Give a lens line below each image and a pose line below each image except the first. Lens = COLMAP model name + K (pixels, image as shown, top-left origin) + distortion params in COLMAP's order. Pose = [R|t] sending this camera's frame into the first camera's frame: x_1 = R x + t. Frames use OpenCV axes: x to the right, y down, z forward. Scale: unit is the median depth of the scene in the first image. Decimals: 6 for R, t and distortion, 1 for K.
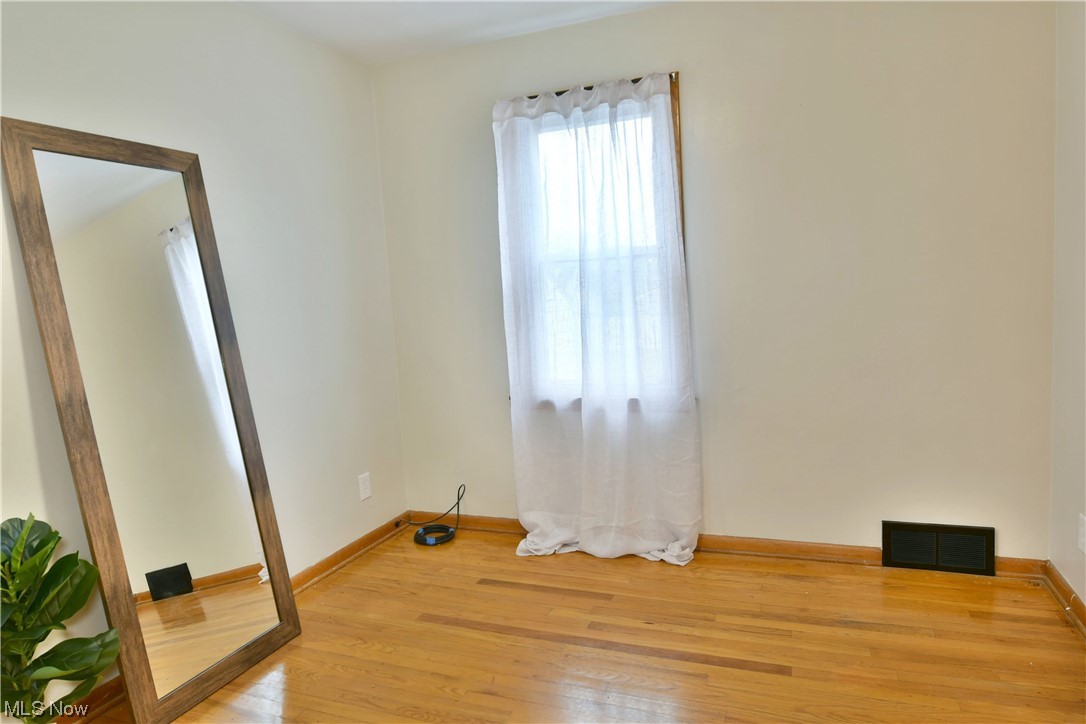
lens RADIAL K [[668.7, 0, 563.2], [0, 668.7, 361.5], [0, 0, 1]] dist [-0.010407, -0.004898]
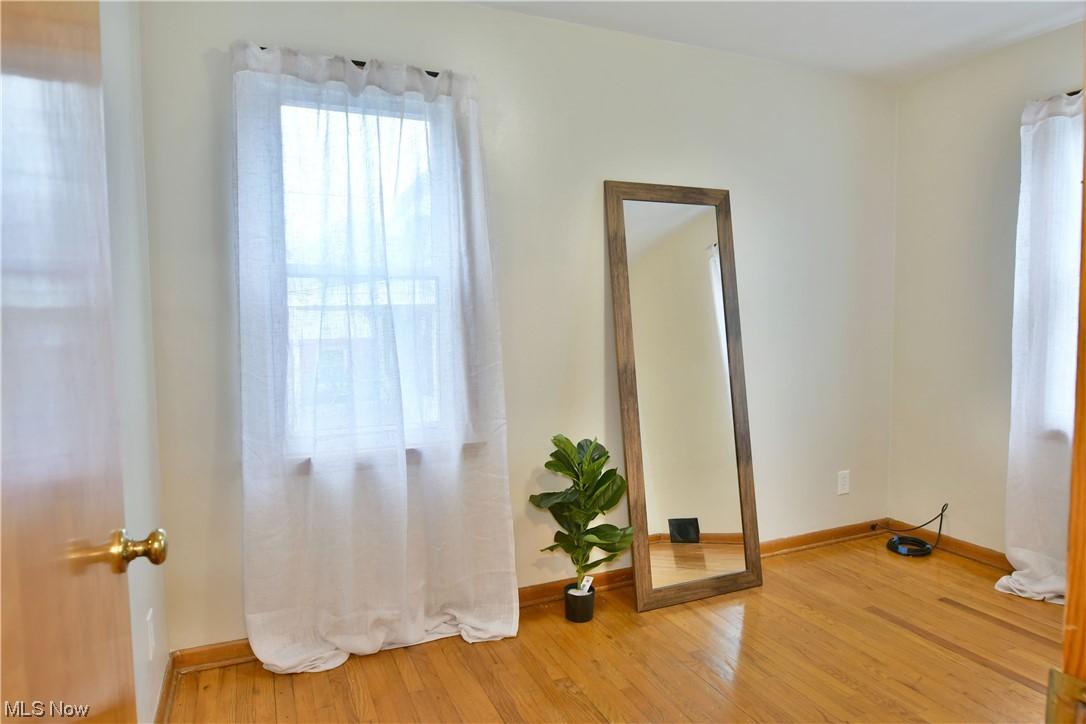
lens RADIAL K [[668.7, 0, 544.3], [0, 668.7, 362.7], [0, 0, 1]] dist [-0.010407, -0.004898]
pose [[0.700104, 0.098222, -0.707253, 0.144434], [-0.101899, 0.994099, 0.037189, 0.006597], [0.706733, 0.046032, 0.705982, -0.142981]]
